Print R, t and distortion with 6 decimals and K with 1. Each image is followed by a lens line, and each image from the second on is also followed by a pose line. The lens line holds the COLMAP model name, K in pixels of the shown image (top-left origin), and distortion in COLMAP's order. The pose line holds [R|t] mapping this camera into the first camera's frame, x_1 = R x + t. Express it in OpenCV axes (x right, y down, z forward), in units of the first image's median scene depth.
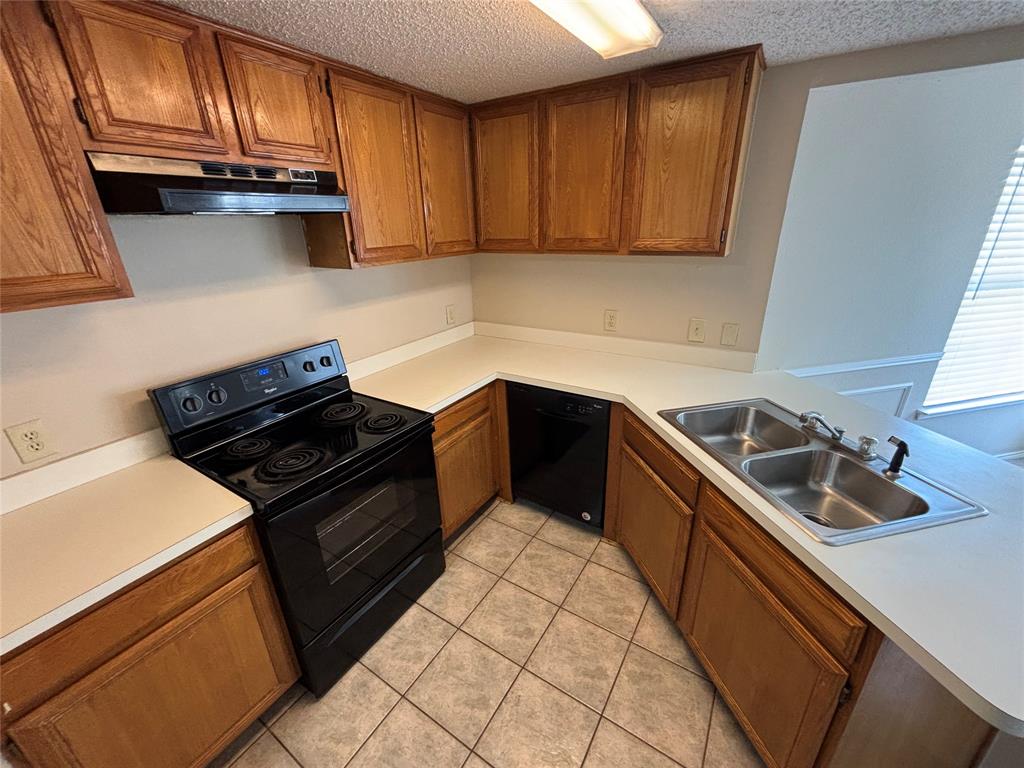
lens RADIAL K [[412.8, 0, 514.2], [0, 412.8, 384.3], [0, 0, 1]] dist [0.008712, 0.000258]
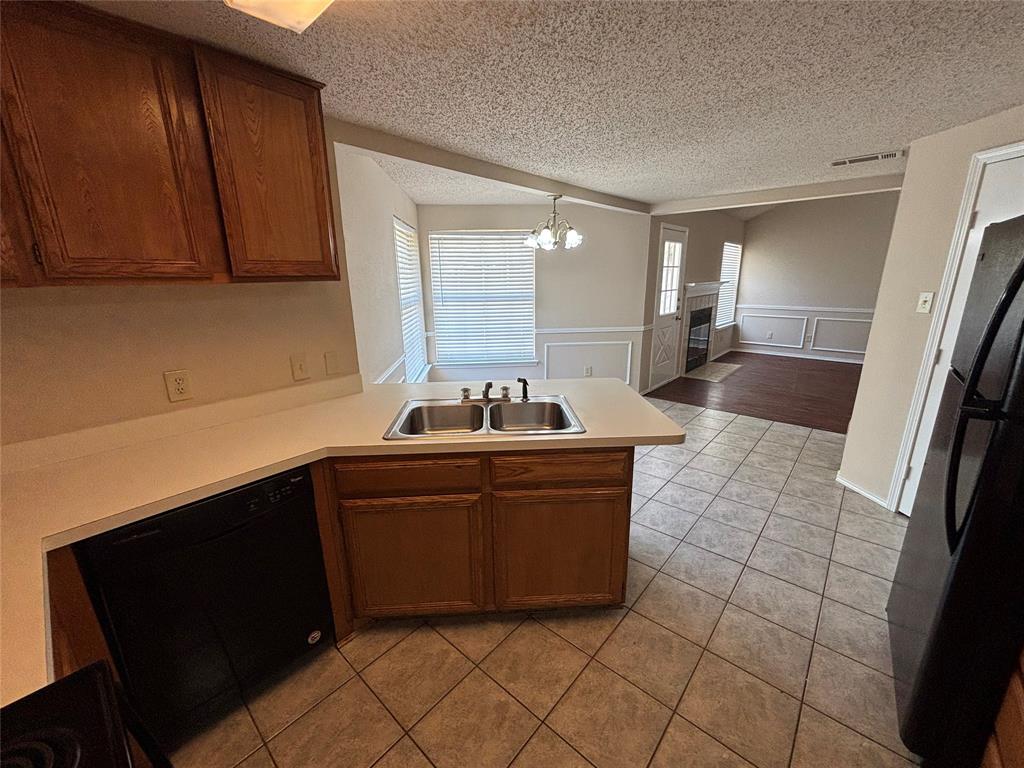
lens RADIAL K [[412.8, 0, 509.3], [0, 412.8, 384.1], [0, 0, 1]] dist [0.008712, 0.000258]
pose [[0.165650, -0.228787, 0.959279, -0.433059], [0.375832, 0.913957, 0.153079, -0.075804], [-0.911762, 0.335170, 0.237383, 0.458245]]
